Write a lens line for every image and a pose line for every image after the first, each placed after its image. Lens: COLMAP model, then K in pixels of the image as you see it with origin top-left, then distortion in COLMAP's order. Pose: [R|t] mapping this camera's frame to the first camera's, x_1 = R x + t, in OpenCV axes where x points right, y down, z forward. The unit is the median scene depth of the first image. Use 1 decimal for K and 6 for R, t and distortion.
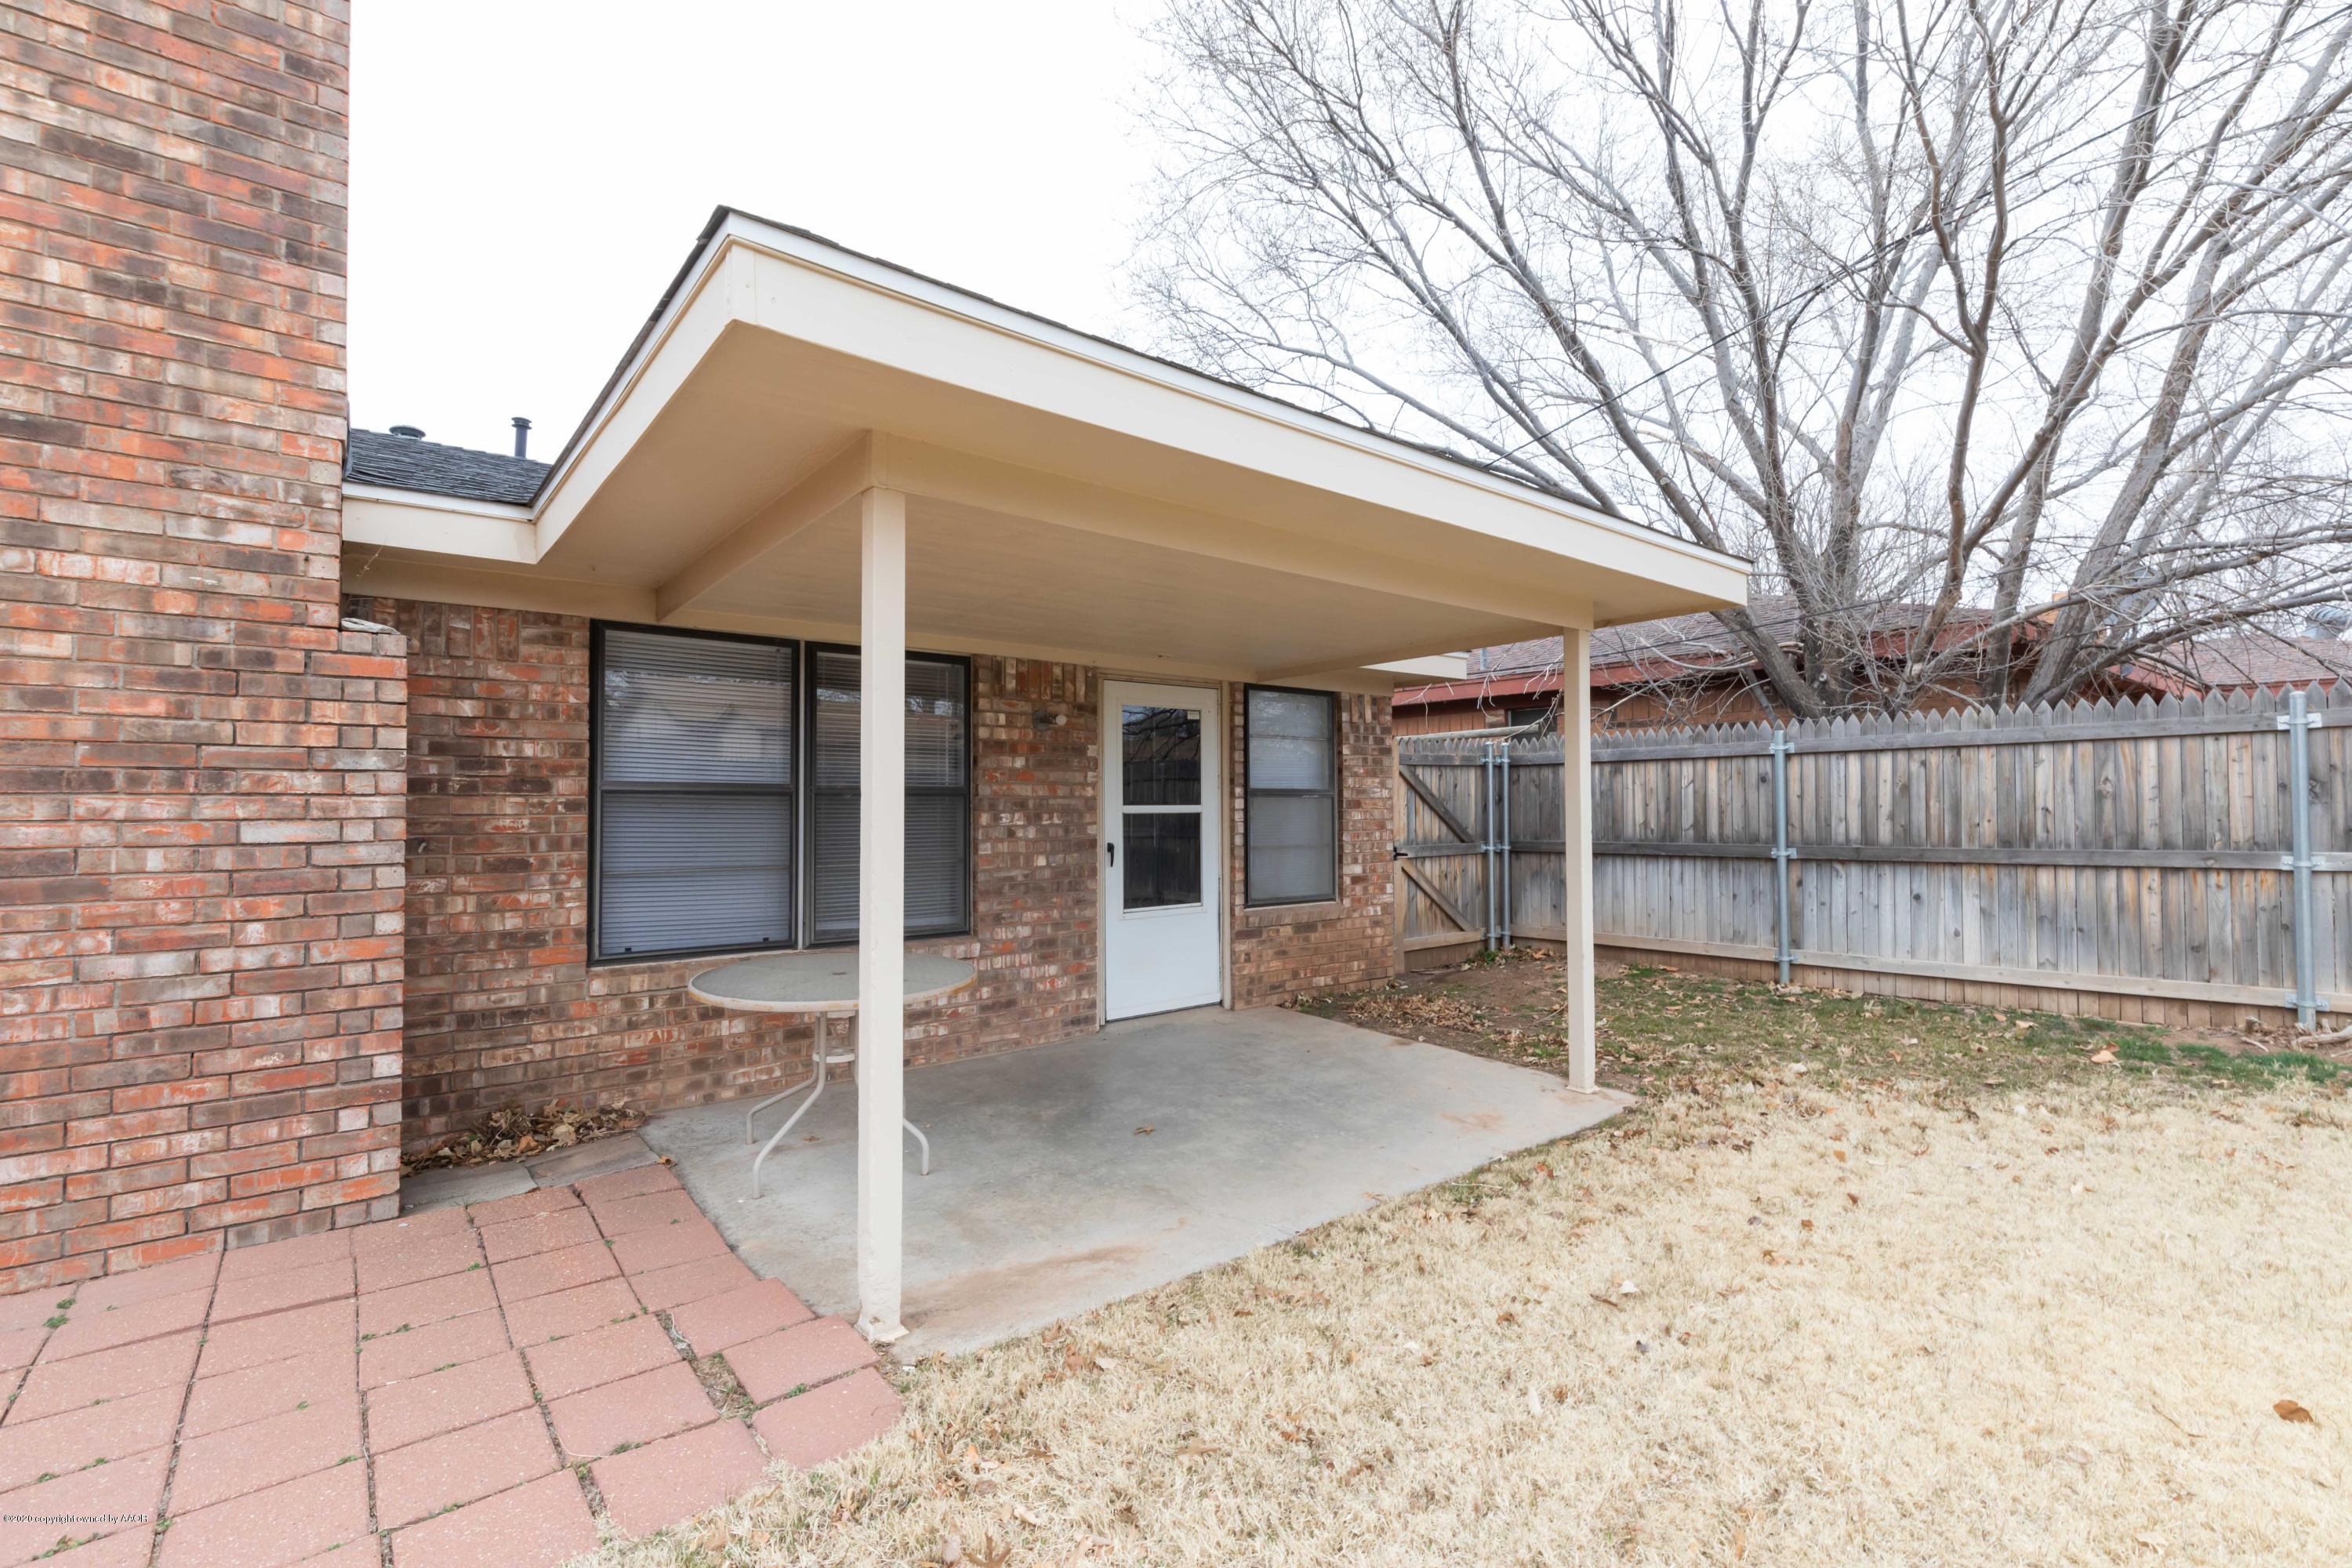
lens RADIAL K [[1055.8, 0, 1179.6], [0, 1055.8, 794.0], [0, 0, 1]] dist [0.001641, 0.000005]
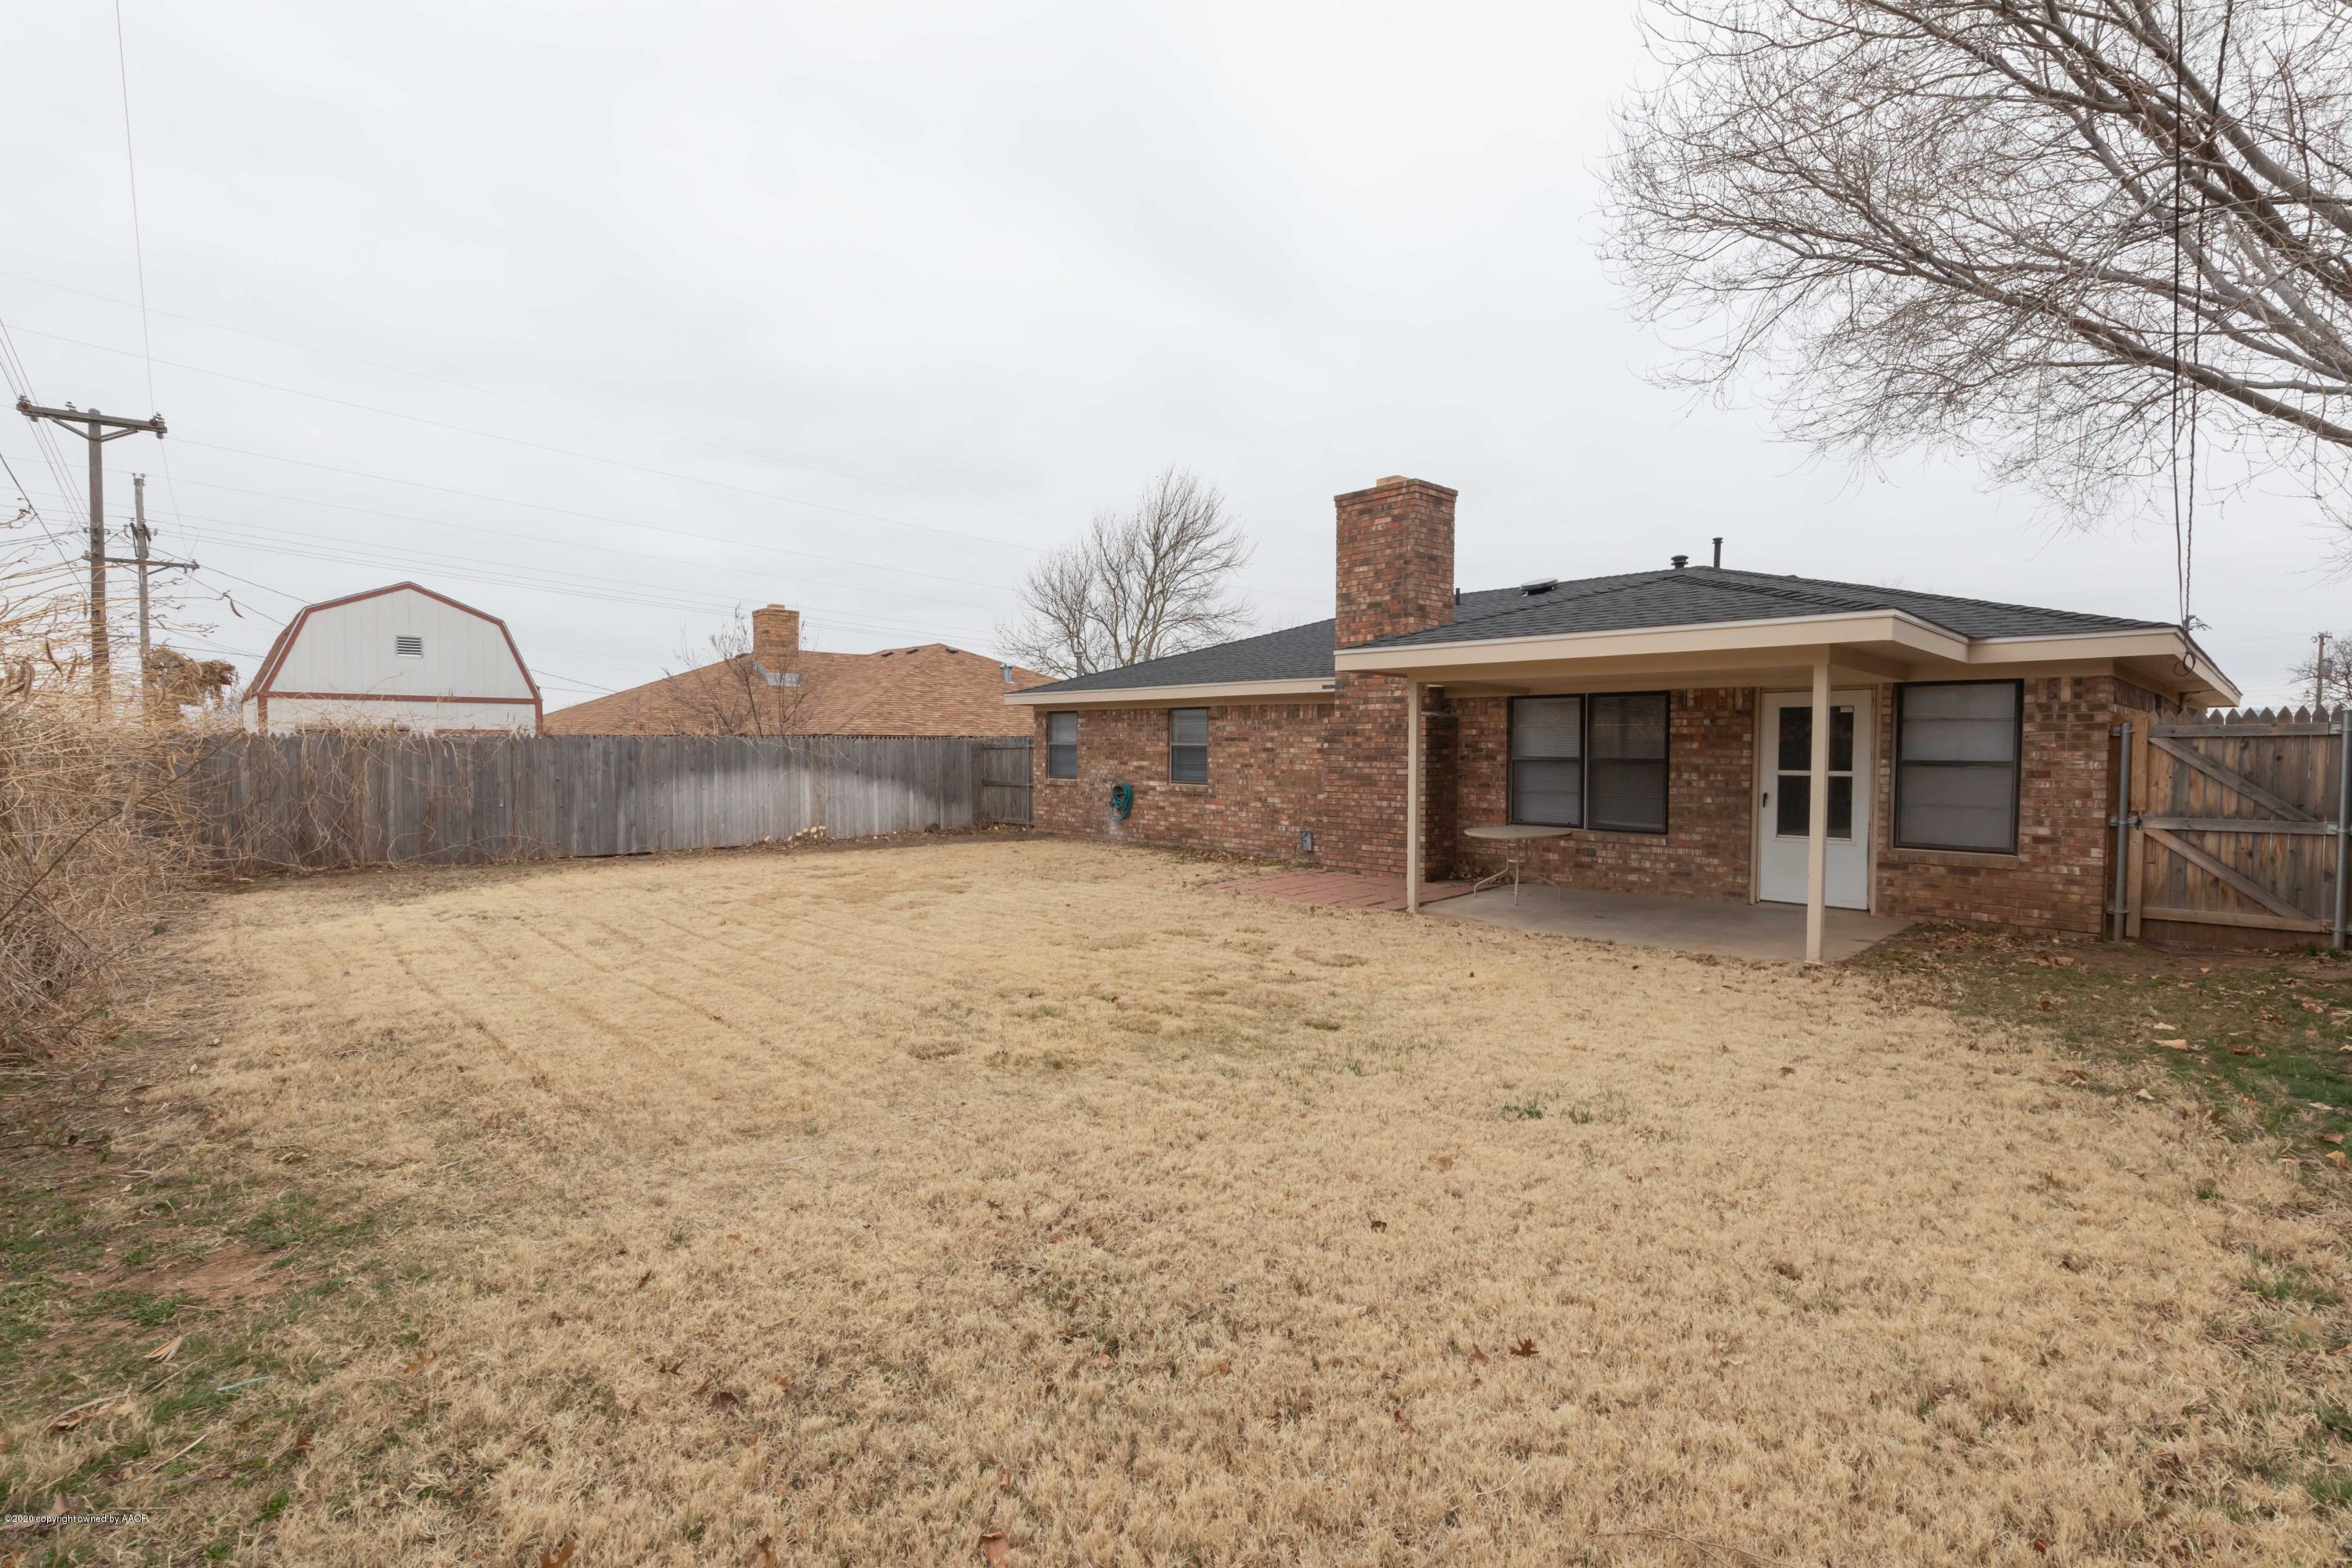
lens RADIAL K [[1055.8, 0, 1179.6], [0, 1055.8, 794.0], [0, 0, 1]] dist [0.001641, 0.000005]
pose [[0.063809, 0.053243, -0.996541, 1.492966], [0.013331, 0.998441, 0.054198, -0.052303], [0.997873, -0.016743, 0.063000, -0.013163]]
